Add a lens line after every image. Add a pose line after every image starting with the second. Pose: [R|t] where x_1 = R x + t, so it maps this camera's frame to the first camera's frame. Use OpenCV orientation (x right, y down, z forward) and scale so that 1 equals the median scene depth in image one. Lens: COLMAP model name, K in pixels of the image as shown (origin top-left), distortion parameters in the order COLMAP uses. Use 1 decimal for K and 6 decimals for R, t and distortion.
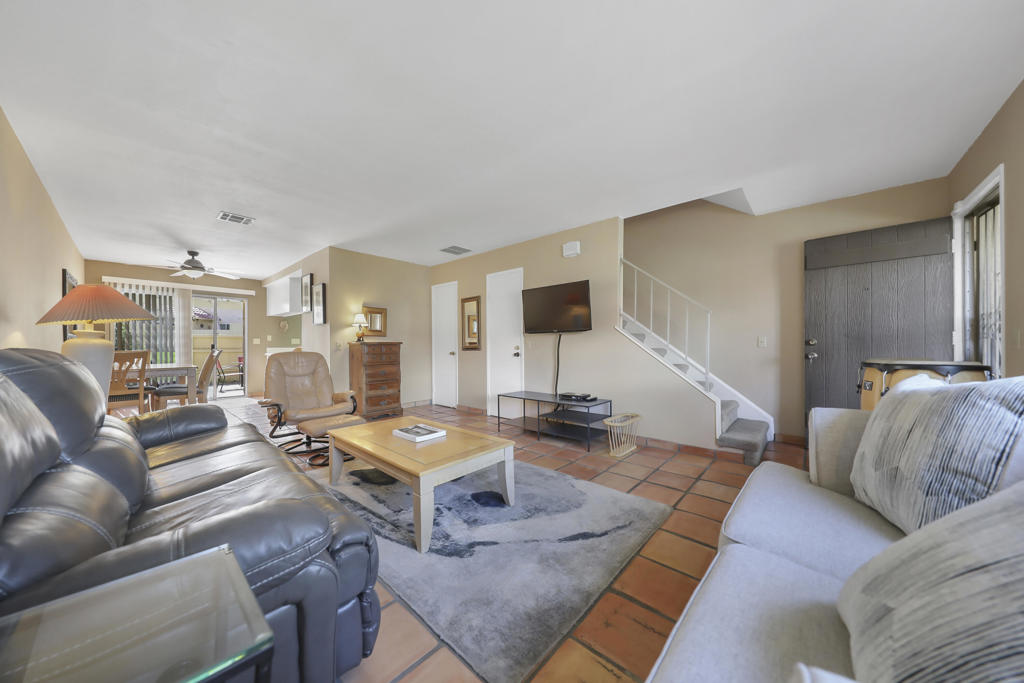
lens RADIAL K [[347.1, 0, 512.0], [0, 347.1, 341.5], [0, 0, 1]] dist [-0.000152, -0.000021]
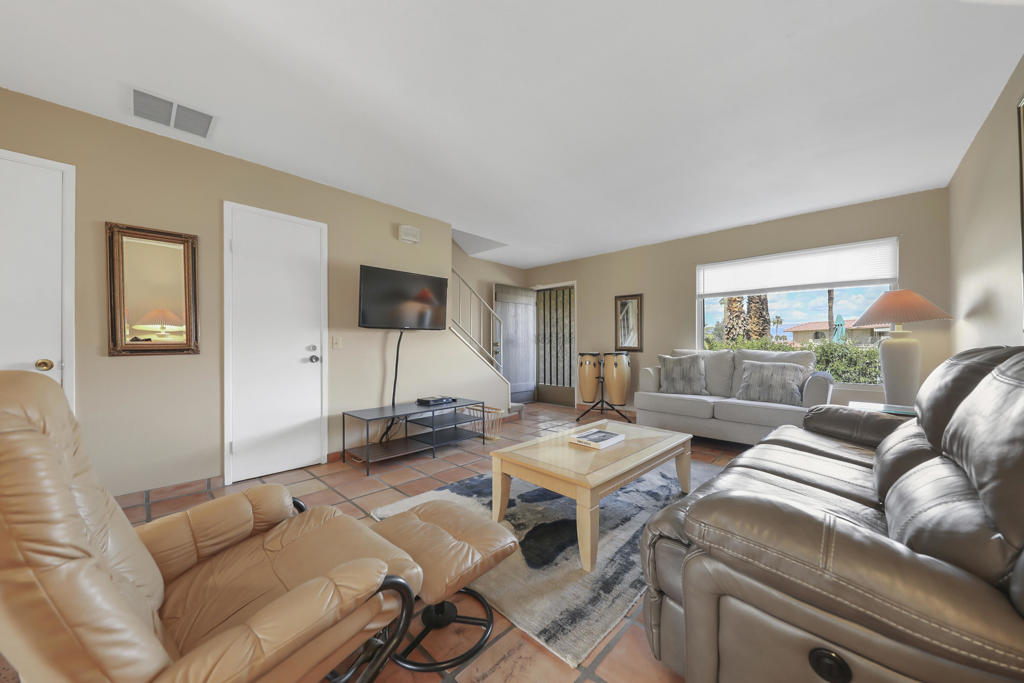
lens RADIAL K [[376.7, 0, 512.0], [0, 376.7, 341.5], [0, 0, 1]] dist [-0.000477, -0.000026]
pose [[-0.008285, 0.018848, 0.999788, -0.765873], [-0.015714, 0.999696, -0.018976, 0.014892], [-0.999842, -0.015868, -0.007986, 0.741783]]
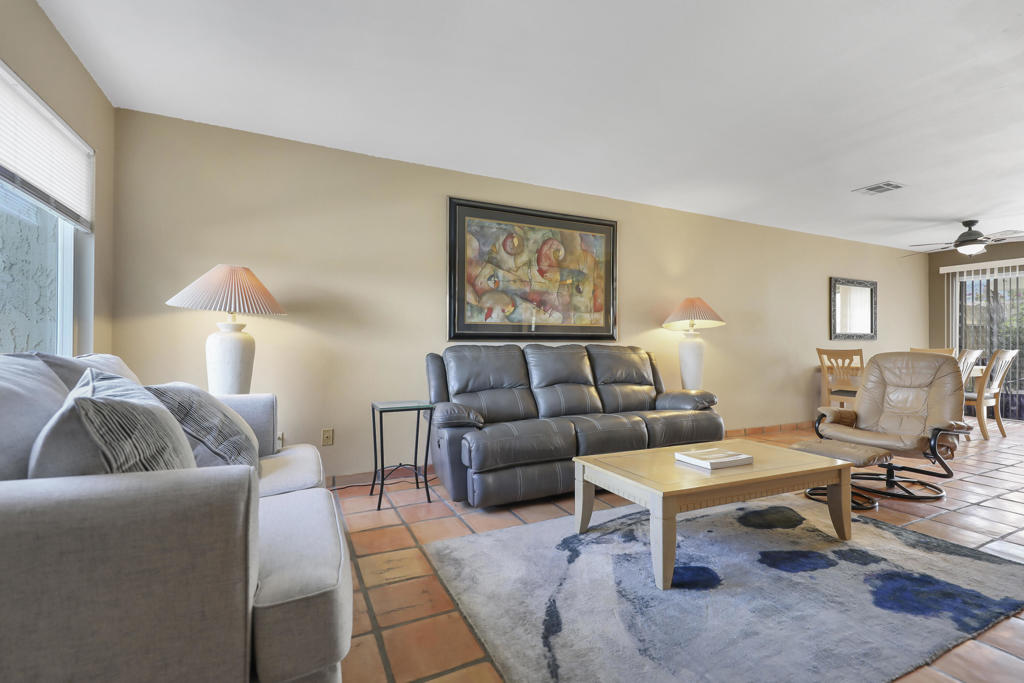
lens RADIAL K [[428.4, 0, 512.0], [0, 428.4, 341.5], [0, 0, 1]] dist [0.001671, 0.000275]
pose [[-0.369913, -0.002680, -0.929062, 0.460437], [0.011034, 0.999913, -0.007278, 0.005041], [0.929001, -0.012943, -0.369851, 0.561788]]
